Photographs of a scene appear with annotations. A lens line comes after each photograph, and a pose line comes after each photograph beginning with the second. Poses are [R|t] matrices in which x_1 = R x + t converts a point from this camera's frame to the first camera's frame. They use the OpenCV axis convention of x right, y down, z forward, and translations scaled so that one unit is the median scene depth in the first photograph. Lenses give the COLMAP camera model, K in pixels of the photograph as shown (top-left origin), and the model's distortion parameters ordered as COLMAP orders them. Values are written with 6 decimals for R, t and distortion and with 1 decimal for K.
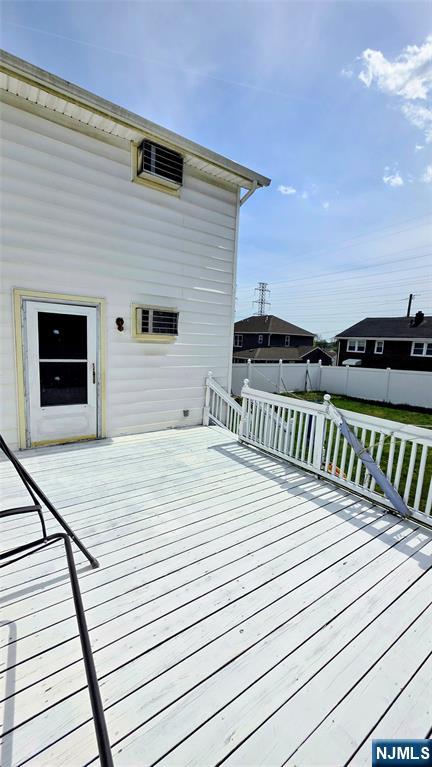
lens RADIAL K [[310.7, 0, 218.8], [0, 310.7, 381.1], [0, 0, 1]] dist [-0.001121, 0.000150]
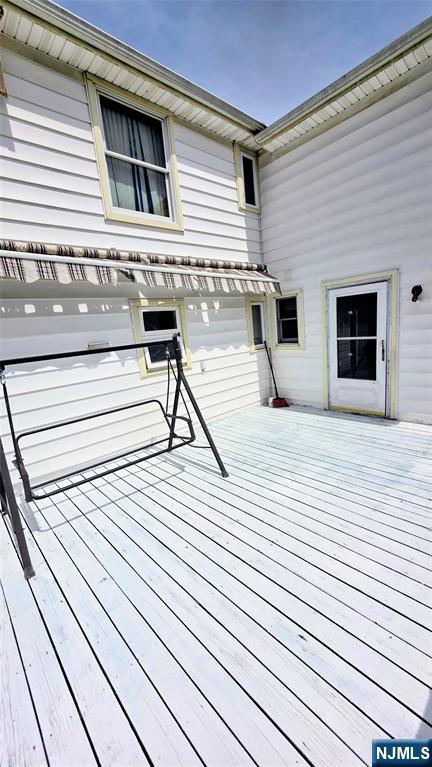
lens RADIAL K [[310.7, 0, 218.8], [0, 310.7, 381.1], [0, 0, 1]] dist [-0.001121, 0.000150]
pose [[0.115161, 0.116607, -0.986479, 0.548024], [-0.030901, 0.993026, 0.113774, -0.025811], [0.992866, 0.017380, 0.117961, 0.400153]]
